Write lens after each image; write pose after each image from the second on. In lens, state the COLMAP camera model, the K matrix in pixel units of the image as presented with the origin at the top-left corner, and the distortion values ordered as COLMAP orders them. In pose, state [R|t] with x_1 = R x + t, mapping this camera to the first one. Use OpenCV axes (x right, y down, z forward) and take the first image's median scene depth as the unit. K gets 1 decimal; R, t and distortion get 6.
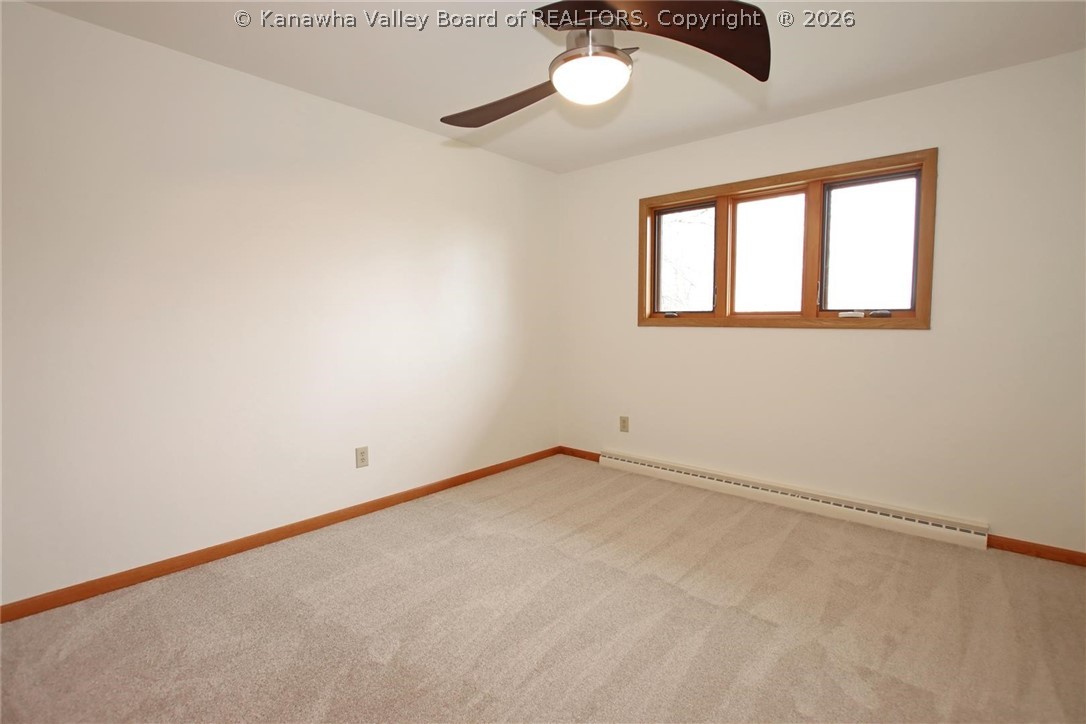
lens RADIAL K [[513.8, 0, 536.3], [0, 513.8, 356.0], [0, 0, 1]] dist [0.001938, 0.000103]
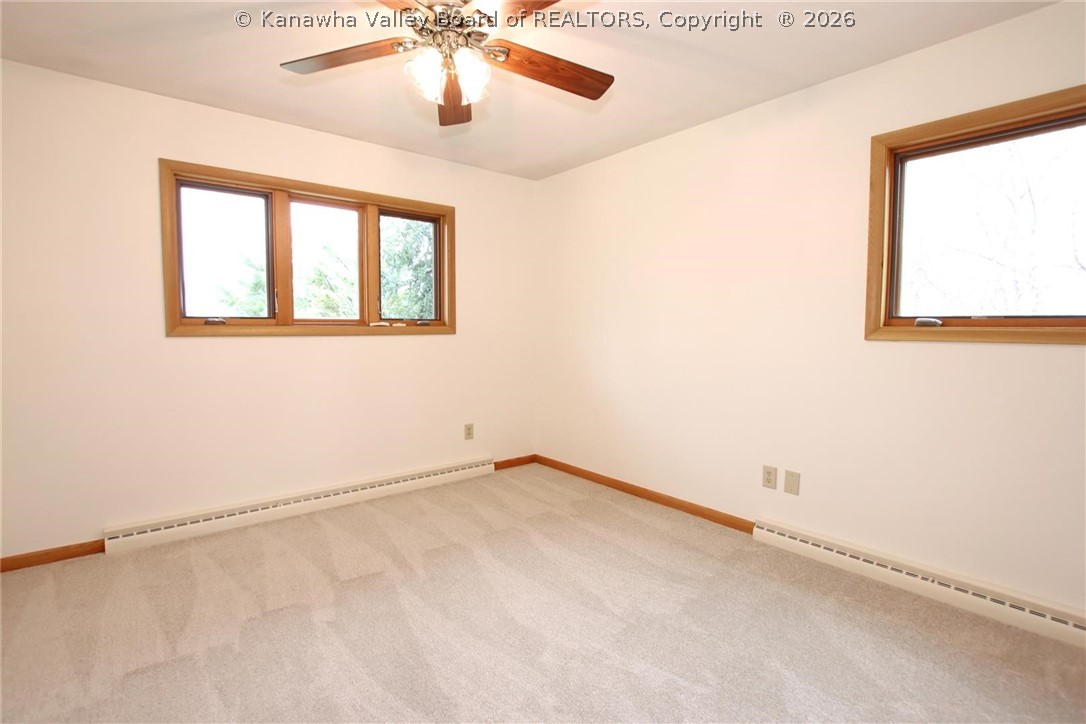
lens RADIAL K [[513.8, 0, 536.3], [0, 513.8, 356.0], [0, 0, 1]] dist [0.001938, 0.000103]
pose [[0.174399, -0.053718, 0.983209, -0.495309], [0.068919, 0.996728, 0.042232, -0.029184], [-0.982260, 0.060396, 0.177530, 0.439708]]
